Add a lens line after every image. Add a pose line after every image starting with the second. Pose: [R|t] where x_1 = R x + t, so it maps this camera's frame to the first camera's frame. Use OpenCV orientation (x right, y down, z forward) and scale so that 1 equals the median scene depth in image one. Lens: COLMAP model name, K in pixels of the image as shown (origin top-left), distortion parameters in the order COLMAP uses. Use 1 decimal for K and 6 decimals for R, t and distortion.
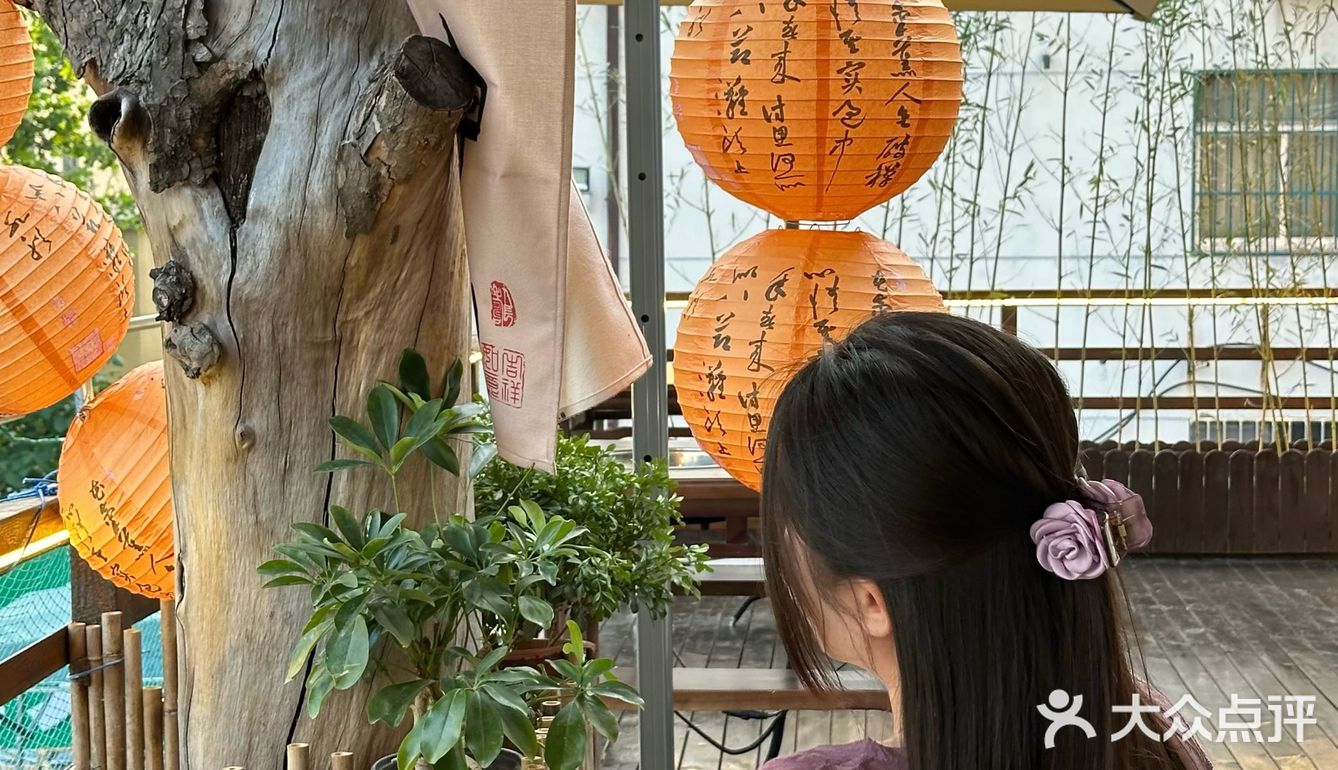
lens RADIAL K [[2169.5, 0, 669.4], [0, 2169.5, 362.4], [0, 0, 1]] dist [0.036157, 0.156597]
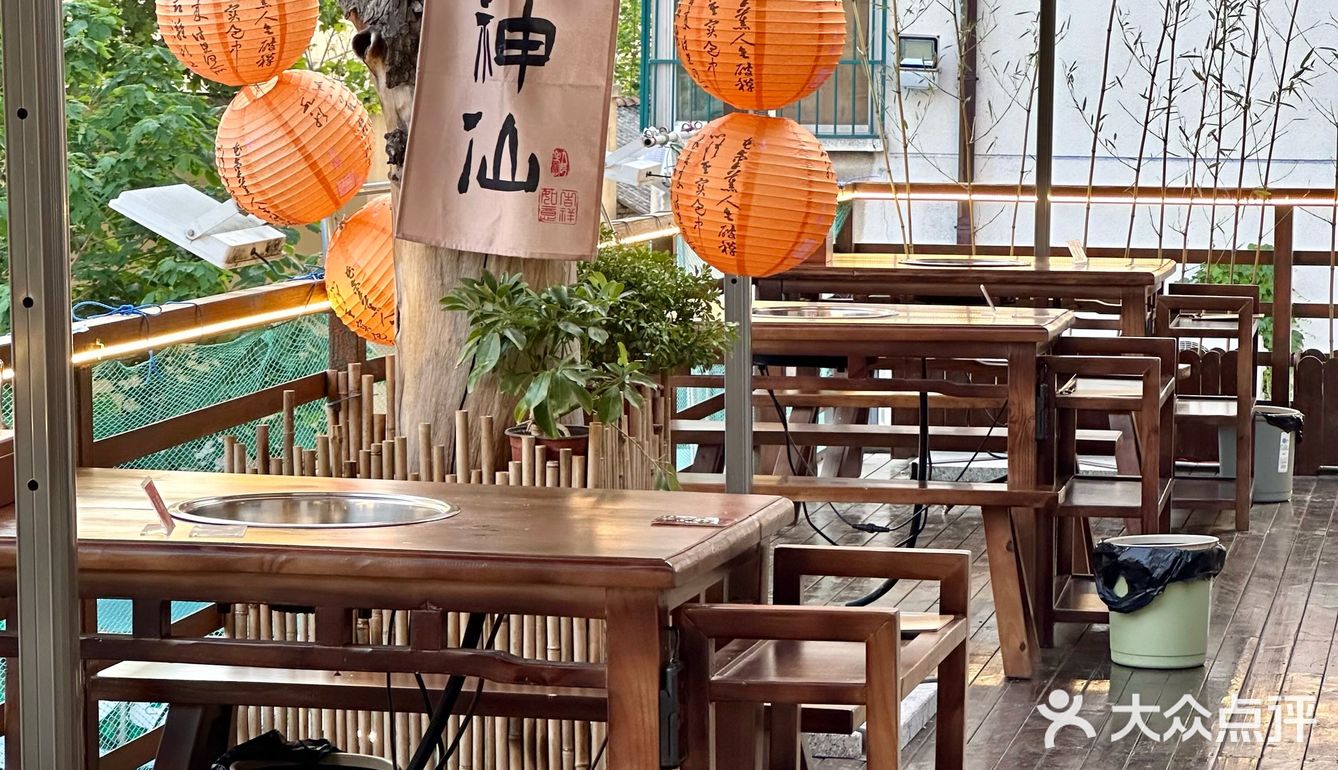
lens RADIAL K [[2910.4, 0, 669.0], [0, 2910.4, 385.0], [0, 0, 1]] dist [-0.473098, 6.814909]
pose [[0.990643, 0.029253, -0.133309, 0.280407], [-0.025020, 0.999132, 0.033319, 0.070679], [0.134168, -0.029672, 0.990514, -1.181669]]
